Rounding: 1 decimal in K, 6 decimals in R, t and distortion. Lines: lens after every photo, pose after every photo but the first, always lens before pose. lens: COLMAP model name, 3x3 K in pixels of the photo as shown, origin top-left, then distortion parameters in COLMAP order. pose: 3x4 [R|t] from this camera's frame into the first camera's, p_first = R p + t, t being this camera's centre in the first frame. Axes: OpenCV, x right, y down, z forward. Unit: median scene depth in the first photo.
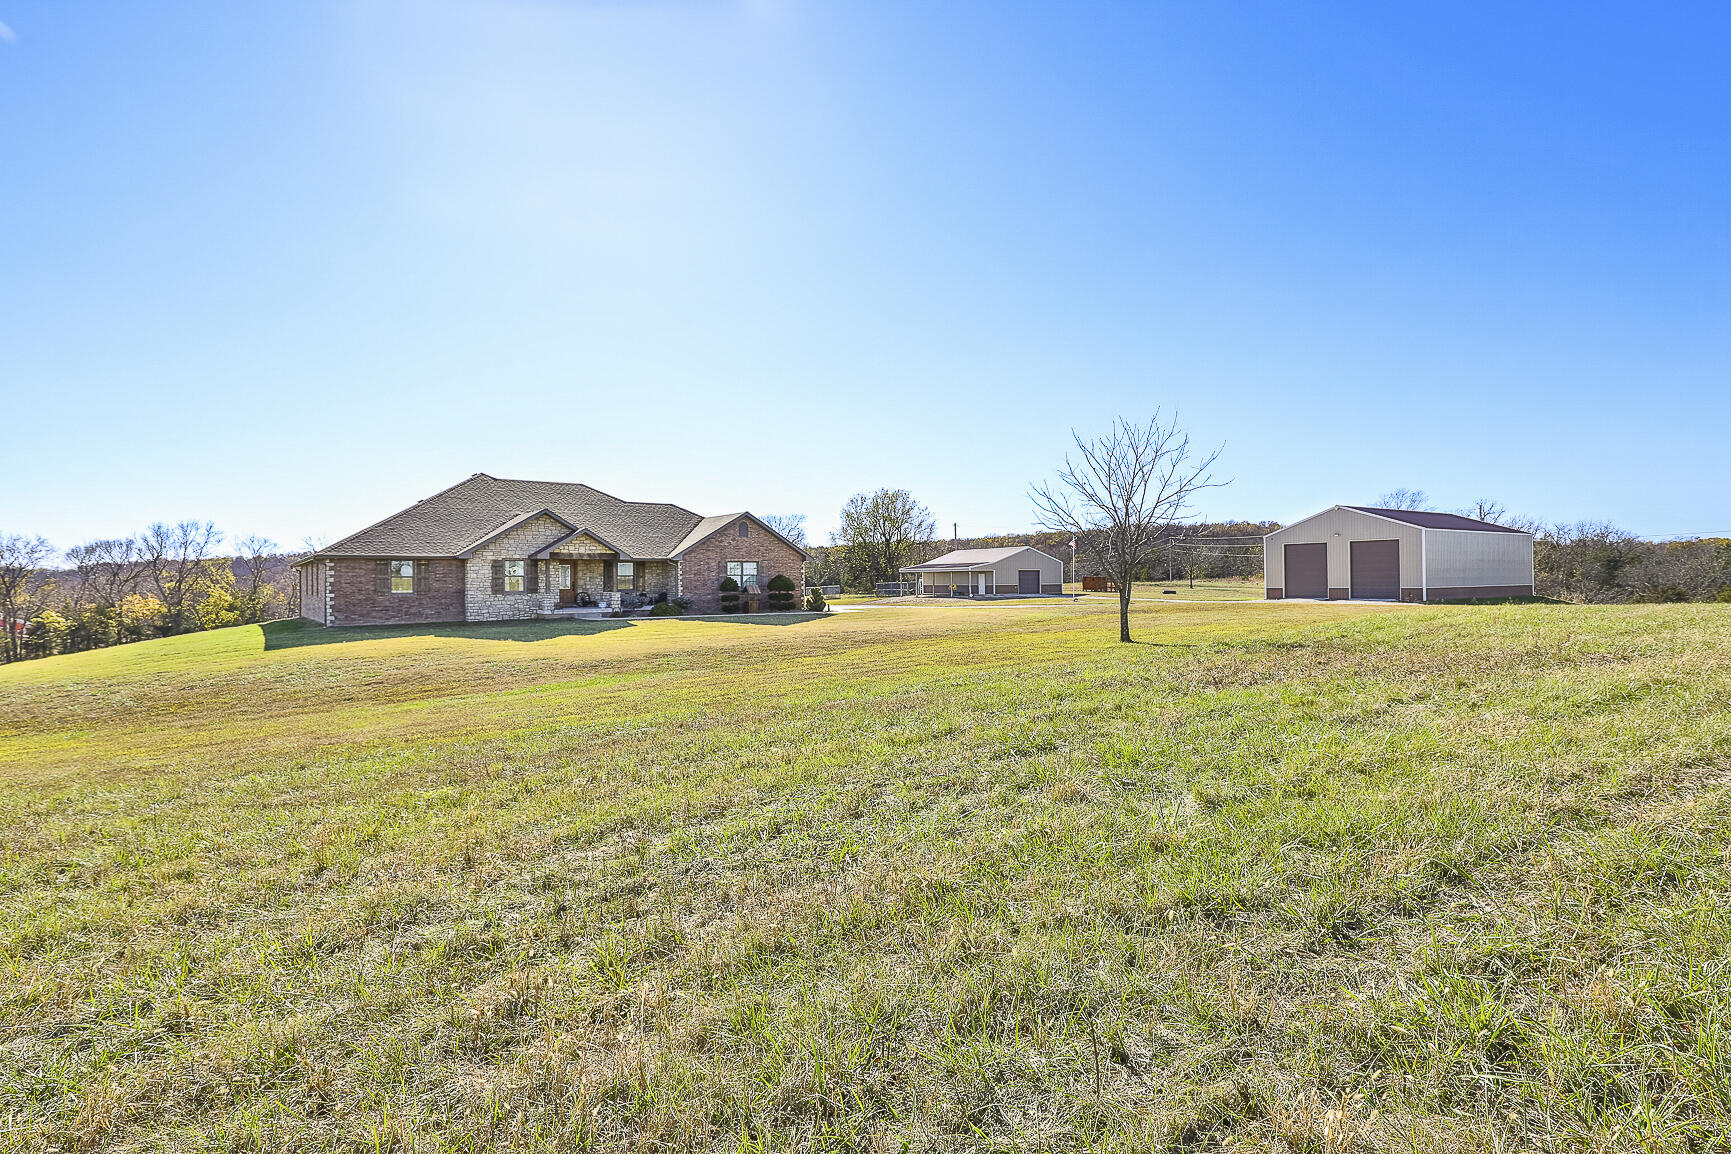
lens RADIAL K [[822.8, 0, 860.7], [0, 822.8, 582.2], [0, 0, 1]] dist [-0.013968, -0.000149]
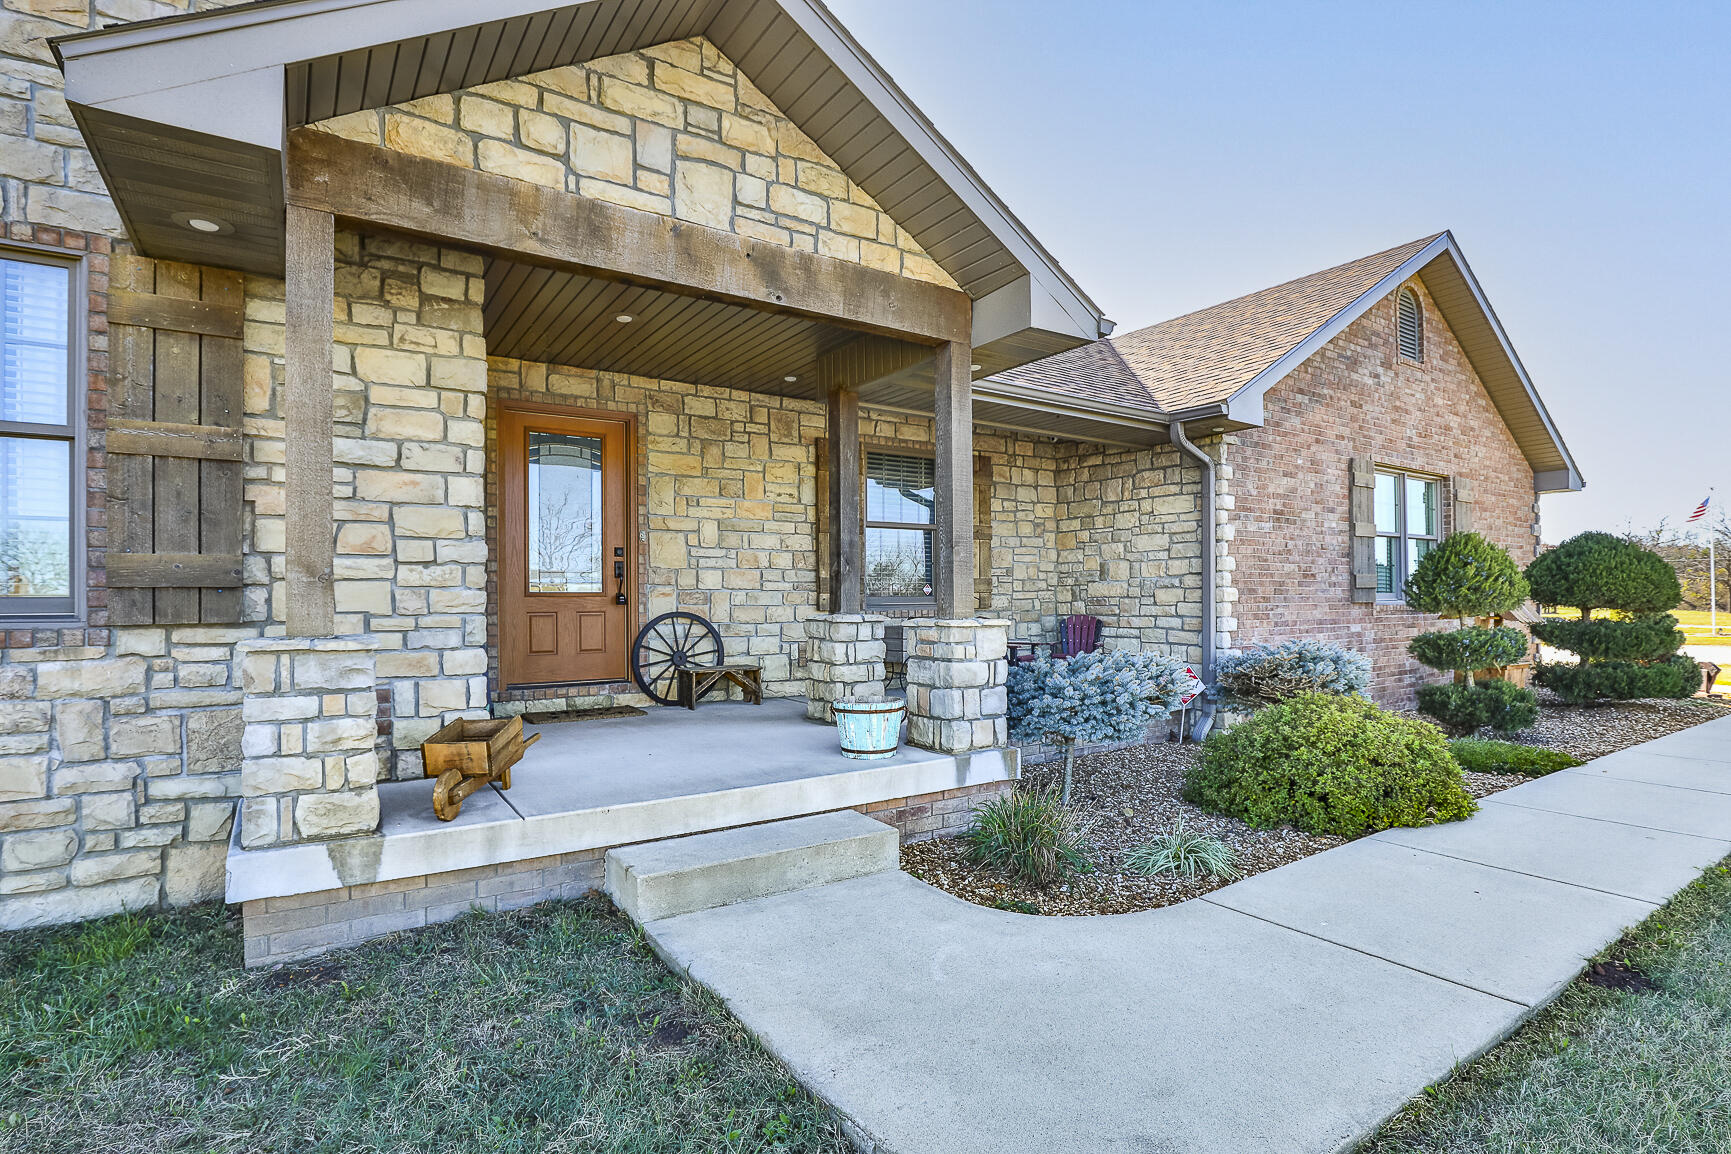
lens RADIAL K [[822.8, 0, 867.0], [0, 822.8, 581.6], [0, 0, 1]] dist [-0.013968, -0.000149]
pose [[0.998365, 0.005462, -0.056898, -0.297260], [-0.006985, 0.999621, -0.026610, 0.010116], [0.056731, 0.026963, 0.998025, 0.856882]]
